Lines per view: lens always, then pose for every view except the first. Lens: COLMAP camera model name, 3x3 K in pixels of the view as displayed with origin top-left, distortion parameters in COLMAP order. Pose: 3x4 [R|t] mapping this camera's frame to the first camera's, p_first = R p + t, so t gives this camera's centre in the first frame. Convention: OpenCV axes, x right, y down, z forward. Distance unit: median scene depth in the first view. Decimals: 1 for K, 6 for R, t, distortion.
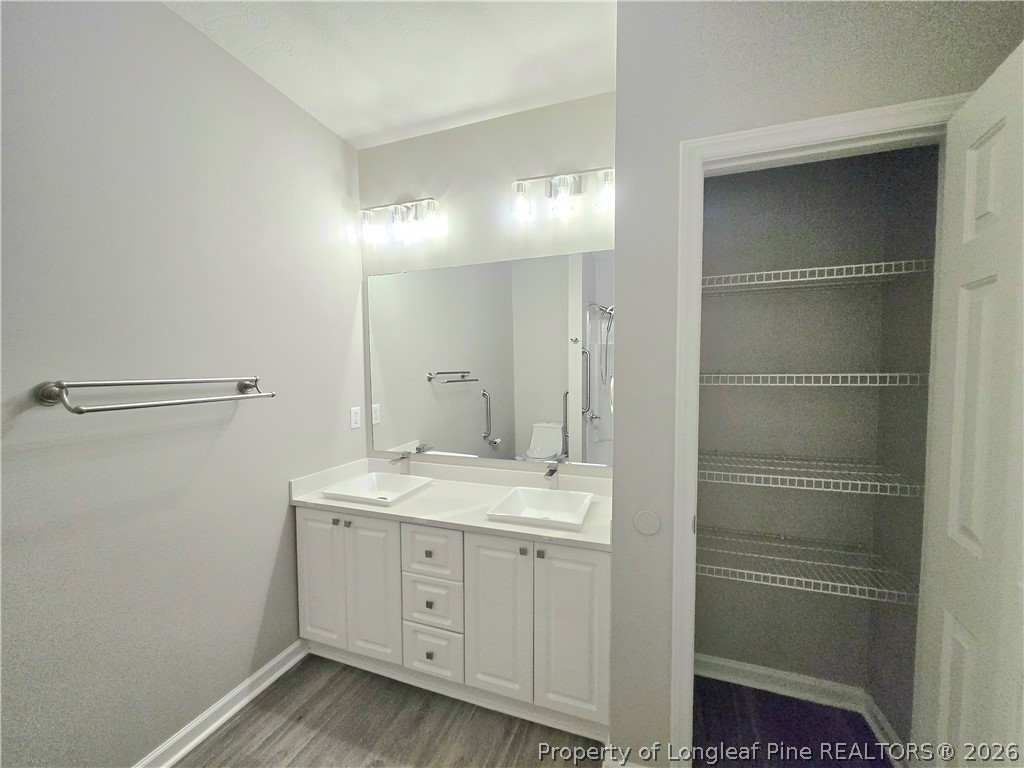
lens RADIAL K [[407.7, 0, 508.1], [0, 407.7, 382.9], [0, 0, 1]] dist [-0.003039, 0.000856]
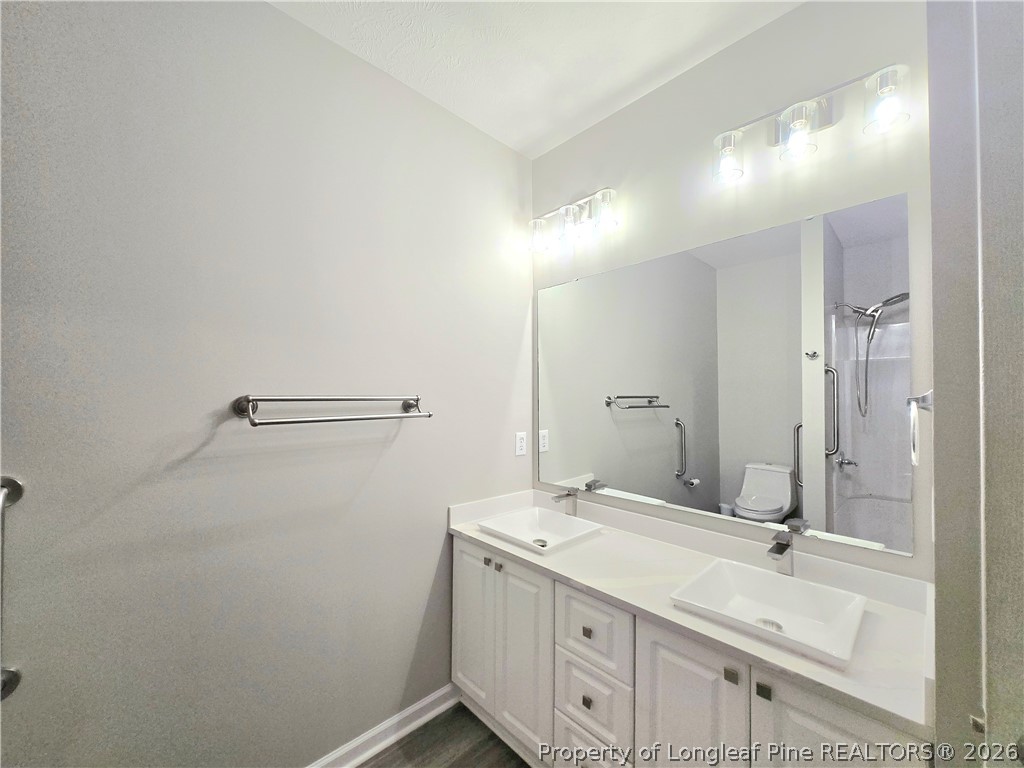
lens RADIAL K [[407.7, 0, 501.8], [0, 407.7, 390.7], [0, 0, 1]] dist [-0.003039, 0.000856]
pose [[0.888862, 0.002732, -0.458166, 0.006775], [-0.024446, 0.998841, -0.041471, 0.006896], [0.457522, 0.048062, 0.887898, 0.191384]]
